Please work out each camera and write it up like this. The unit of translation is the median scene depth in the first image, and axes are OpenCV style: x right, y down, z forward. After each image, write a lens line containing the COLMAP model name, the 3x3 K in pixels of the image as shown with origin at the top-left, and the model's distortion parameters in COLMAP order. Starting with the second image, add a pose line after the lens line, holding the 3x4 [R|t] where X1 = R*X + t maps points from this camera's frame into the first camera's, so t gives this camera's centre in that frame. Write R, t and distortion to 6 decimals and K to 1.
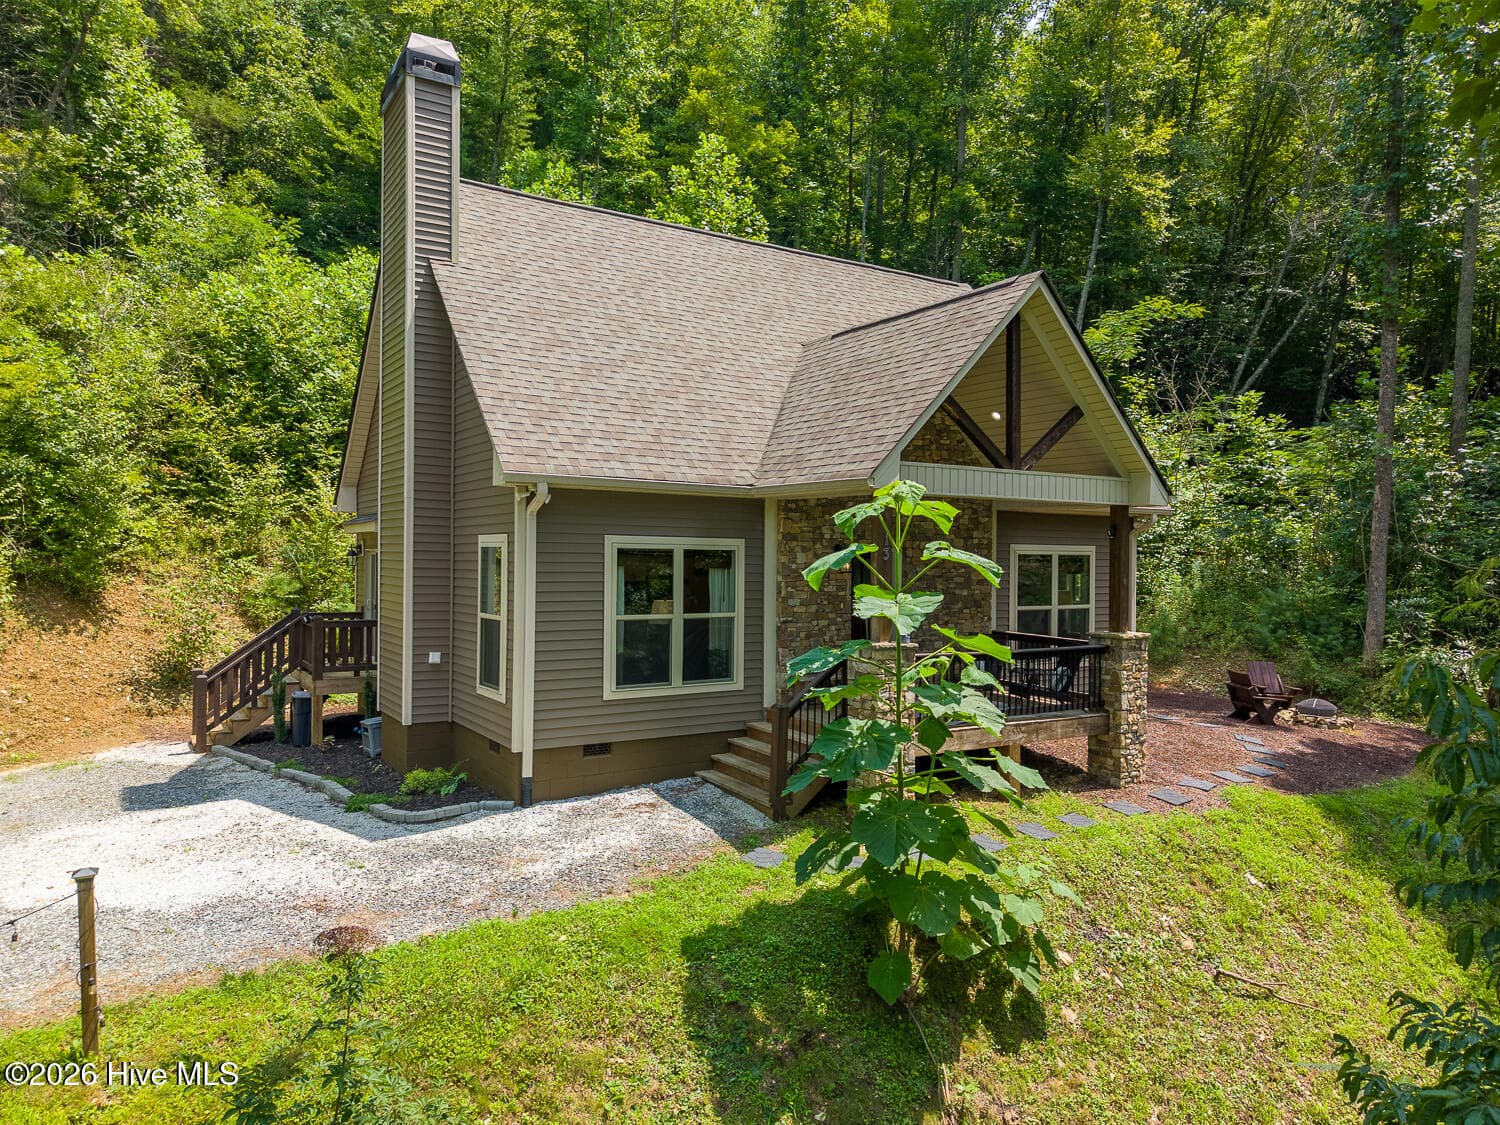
lens RADIAL K [[1004.3, 0, 750.0], [0, 1004.3, 562.5], [0, 0, 1]] dist [0.050248, -0.061234]
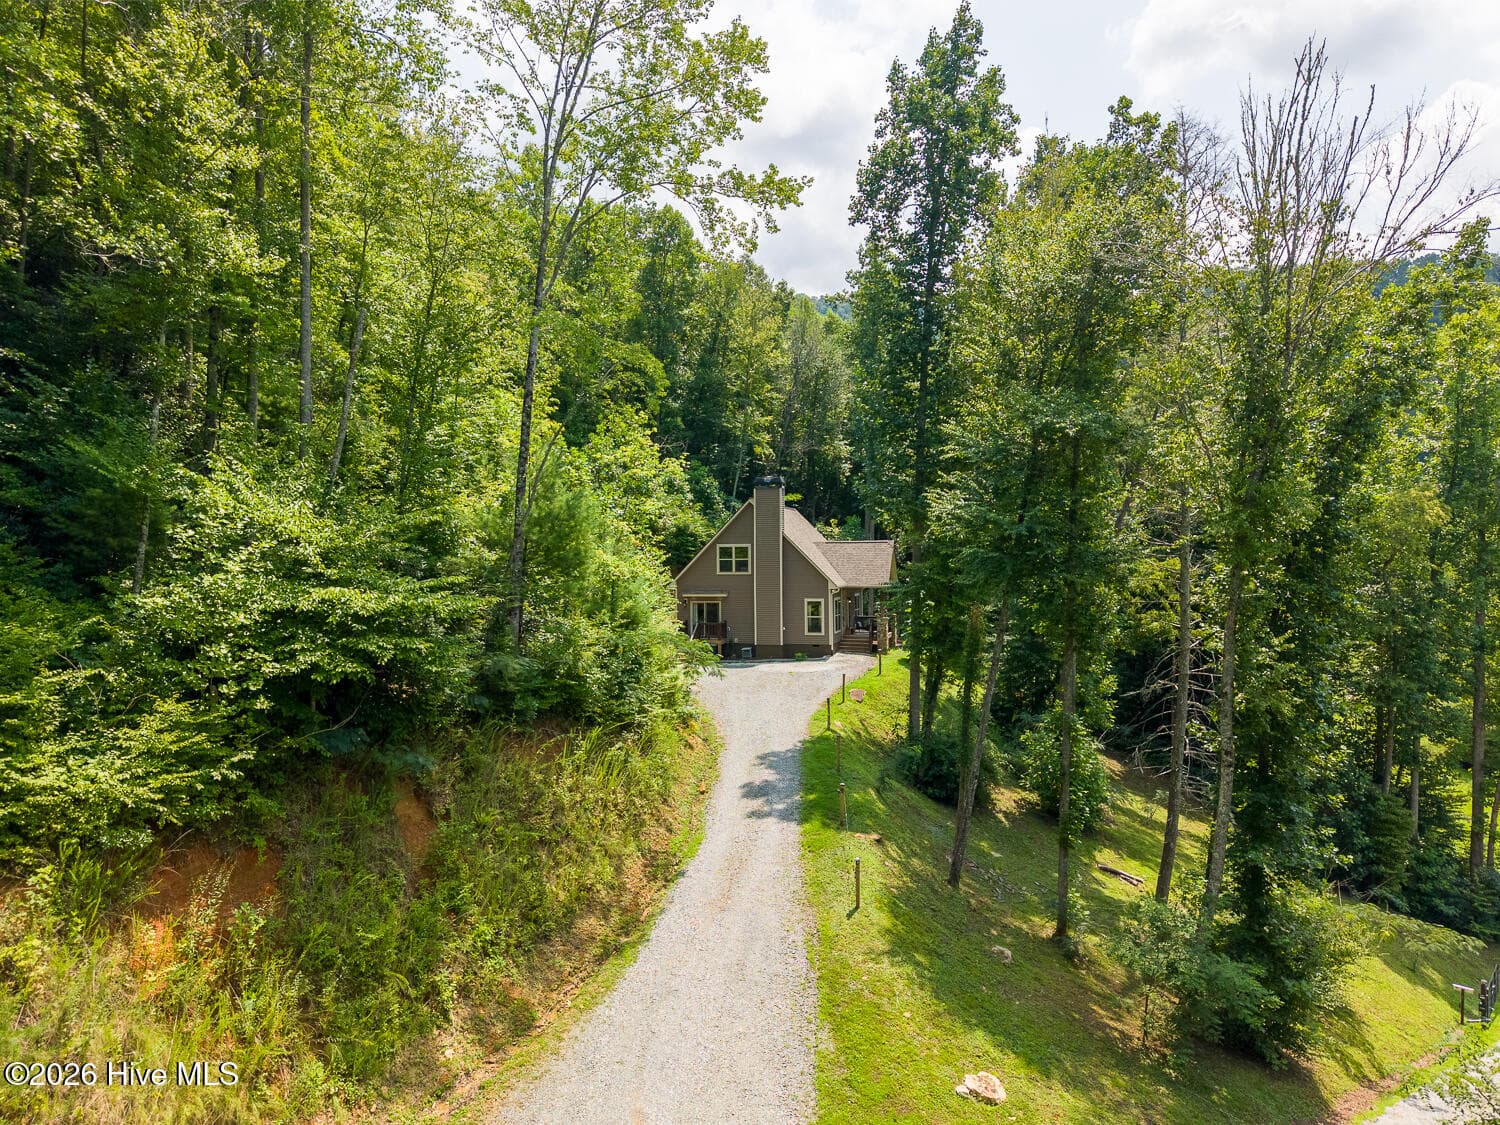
lens RADIAL K [[998.9, 0, 750.0], [0, 998.9, 562.5], [0, 0, 1]] dist [0.130470, -0.258346]
pose [[0.735396, -0.015215, 0.677467, -3.365243], [0.019615, 0.999807, 0.001161, -0.192667], [-0.677354, 0.012434, 0.735553, -2.011494]]
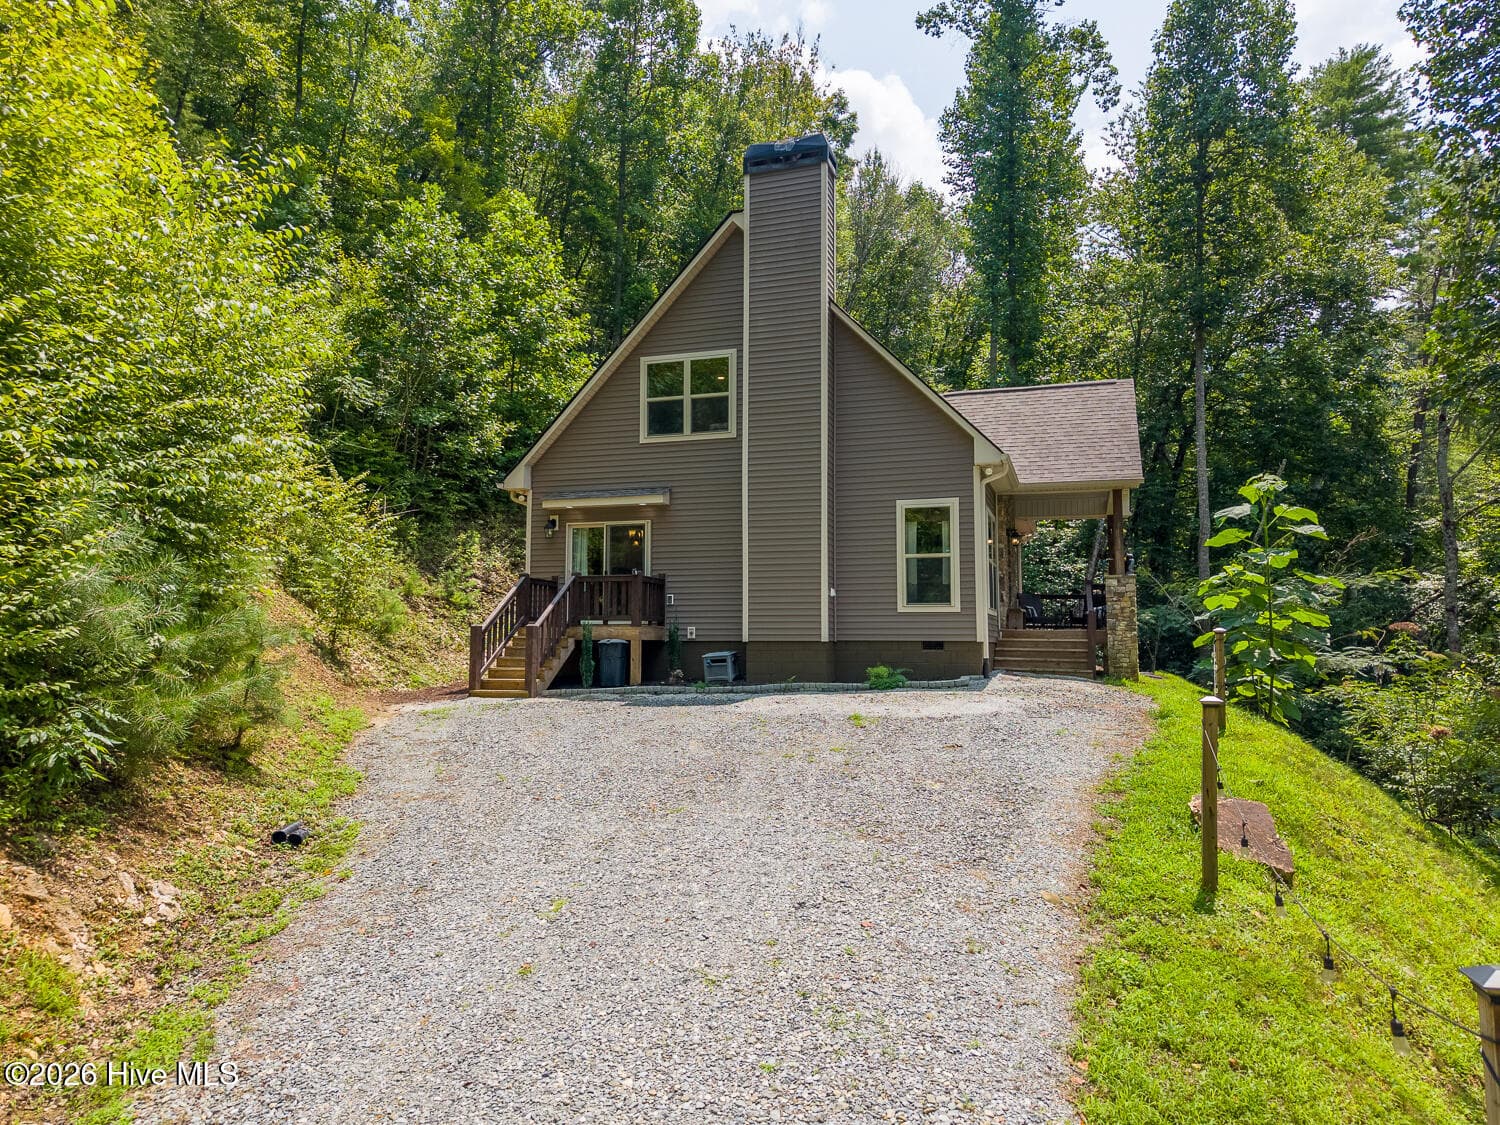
lens RADIAL K [[998.9, 0, 750.0], [0, 998.9, 562.5], [0, 0, 1]] dist [0.130470, -0.258346]
pose [[0.771193, 0.042348, 0.635192, -1.321216], [0.011115, 0.996737, -0.079947, 0.170056], [-0.636505, 0.068715, 0.768206, 0.059214]]
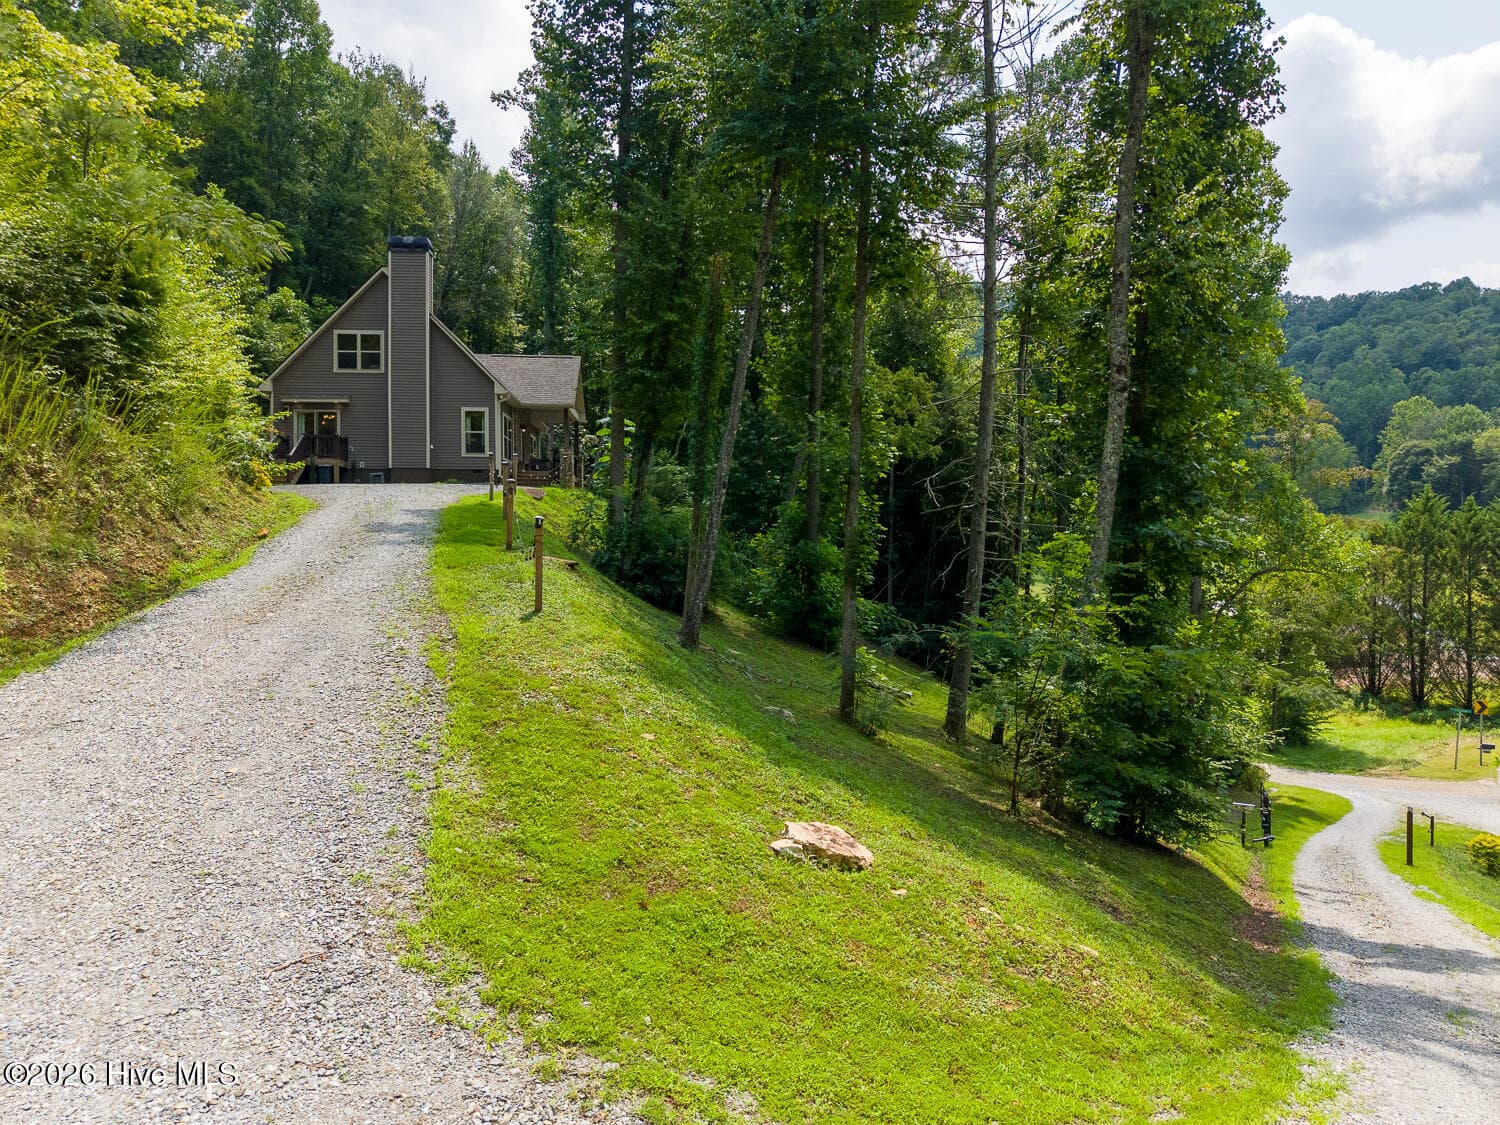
lens RADIAL K [[1004.3, 0, 750.0], [0, 1004.3, 562.5], [0, 0, 1]] dist [0.050248, -0.061234]
pose [[0.483432, -0.014396, 0.875263, -2.657117], [0.012210, 0.999878, 0.009701, 0.449522], [-0.875297, 0.005997, 0.483549, -1.361530]]
